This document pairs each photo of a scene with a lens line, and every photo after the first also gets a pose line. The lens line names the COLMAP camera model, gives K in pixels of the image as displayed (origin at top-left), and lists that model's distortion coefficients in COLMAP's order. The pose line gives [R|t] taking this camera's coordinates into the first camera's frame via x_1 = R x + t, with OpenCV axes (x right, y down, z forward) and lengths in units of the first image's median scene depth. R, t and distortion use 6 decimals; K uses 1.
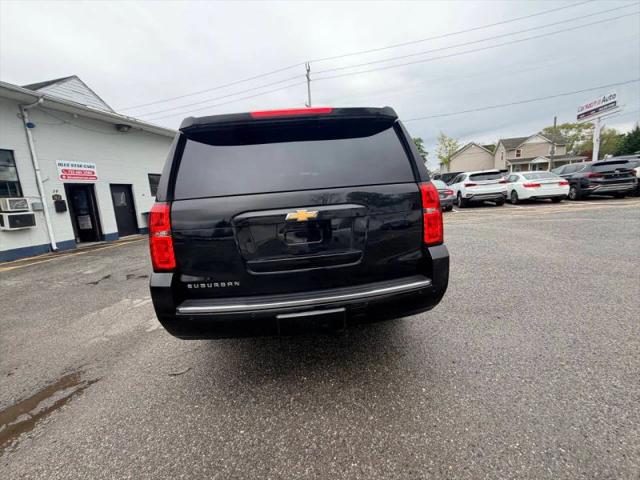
lens RADIAL K [[280.0, 0, 321.5], [0, 280.0, 239.2], [0, 0, 1]] dist [0.000833, -0.000599]
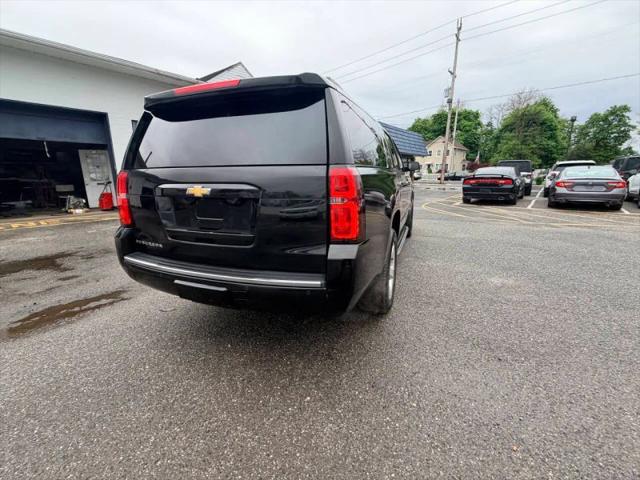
lens RADIAL K [[280.0, 0, 321.1], [0, 280.0, 238.8], [0, 0, 1]] dist [0.000833, -0.000599]
pose [[0.893265, 0.164263, -0.418443, 0.159137], [-0.130014, 0.985468, 0.109309, -0.016871], [0.430318, -0.043238, 0.901641, 0.051963]]
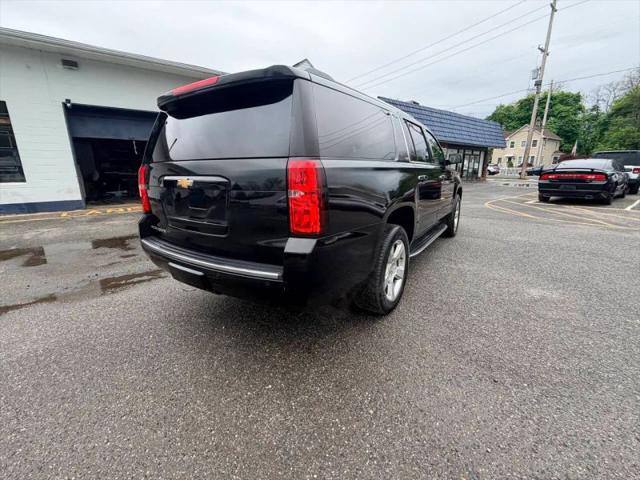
lens RADIAL K [[280.0, 0, 320.8], [0, 280.0, 238.1], [0, 0, 1]] dist [0.000833, -0.000599]
pose [[0.770052, 0.216030, -0.600293, 0.216268], [-0.151398, 0.975925, 0.156998, -0.025852], [0.619757, -0.030013, 0.784219, 0.089935]]
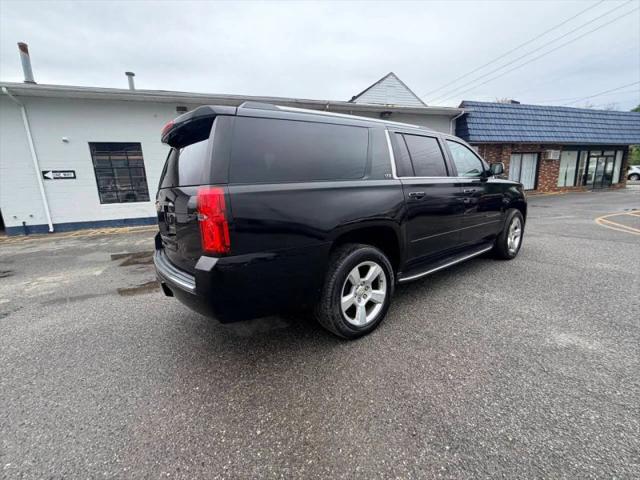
lens RADIAL K [[280.0, 0, 320.9], [0, 280.0, 238.6], [0, 0, 1]] dist [0.000833, -0.000599]
pose [[0.528947, 0.207666, -0.822854, 0.306532], [-0.132709, 0.977911, 0.161490, -0.052320], [0.838214, 0.023781, 0.544823, 0.184326]]
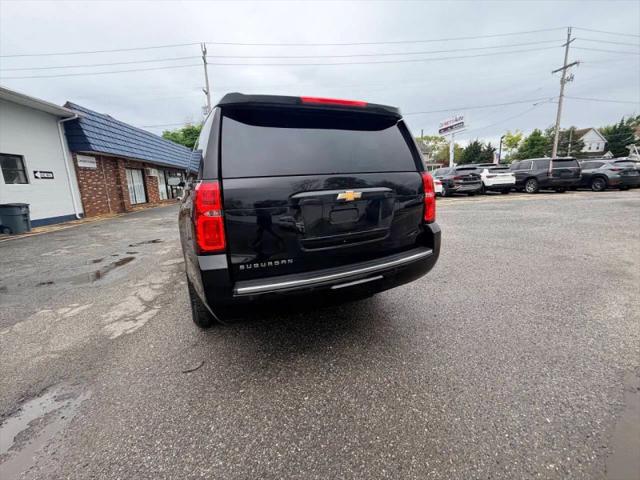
lens RADIAL K [[280.0, 0, 321.7], [0, 280.0, 238.7], [0, 0, 1]] dist [0.000833, -0.000599]
pose [[0.936979, -0.037589, 0.347358, -0.114807], [0.032725, 0.999267, 0.019860, 0.012273], [-0.347850, -0.007241, 0.937522, -0.003032]]
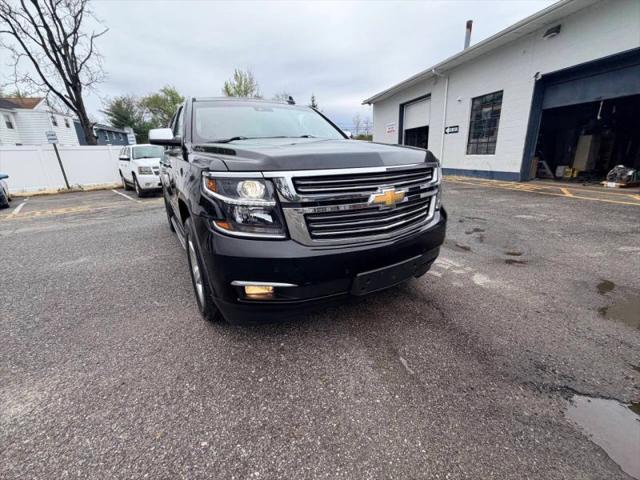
lens RADIAL K [[280.0, 0, 320.2], [0, 280.0, 239.5], [0, 0, 1]] dist [0.000833, -0.000599]
pose [[-0.902063, 0.221116, -0.370661, 0.042874], [0.029661, 0.888528, 0.457863, -0.164338], [0.430583, 0.402027, -0.808067, 1.045540]]
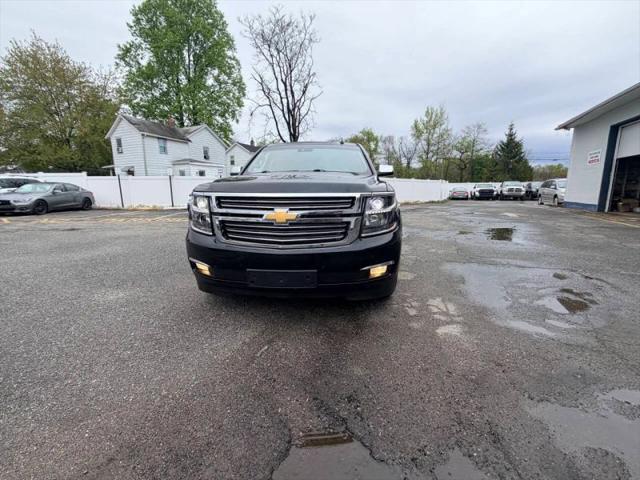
lens RADIAL K [[280.0, 0, 321.6], [0, 280.0, 239.4], [0, 0, 1]] dist [0.000833, -0.000599]
pose [[-0.980018, 0.042645, 0.194282, -0.174396], [0.104226, 0.942013, 0.318980, -0.156221], [-0.169413, 0.332856, -0.927635, 1.135425]]
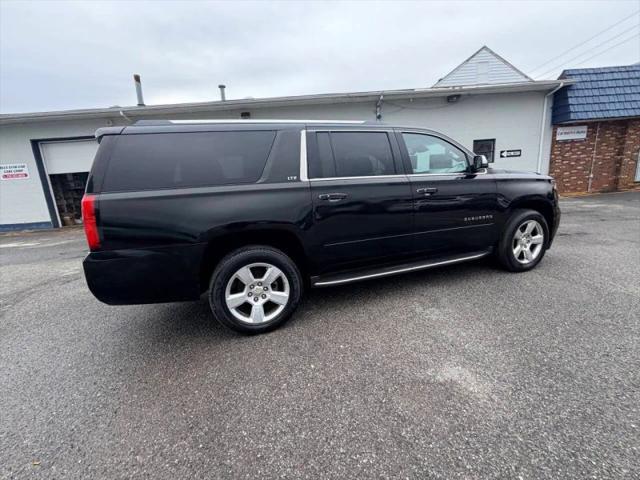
lens RADIAL K [[280.0, 0, 321.7], [0, 280.0, 238.6], [0, 0, 1]] dist [0.000833, -0.000599]
pose [[0.239227, 0.244488, -0.939679, 0.389277], [-0.112346, 0.968249, 0.223320, -0.088344], [0.964442, 0.052145, 0.259098, 0.369203]]
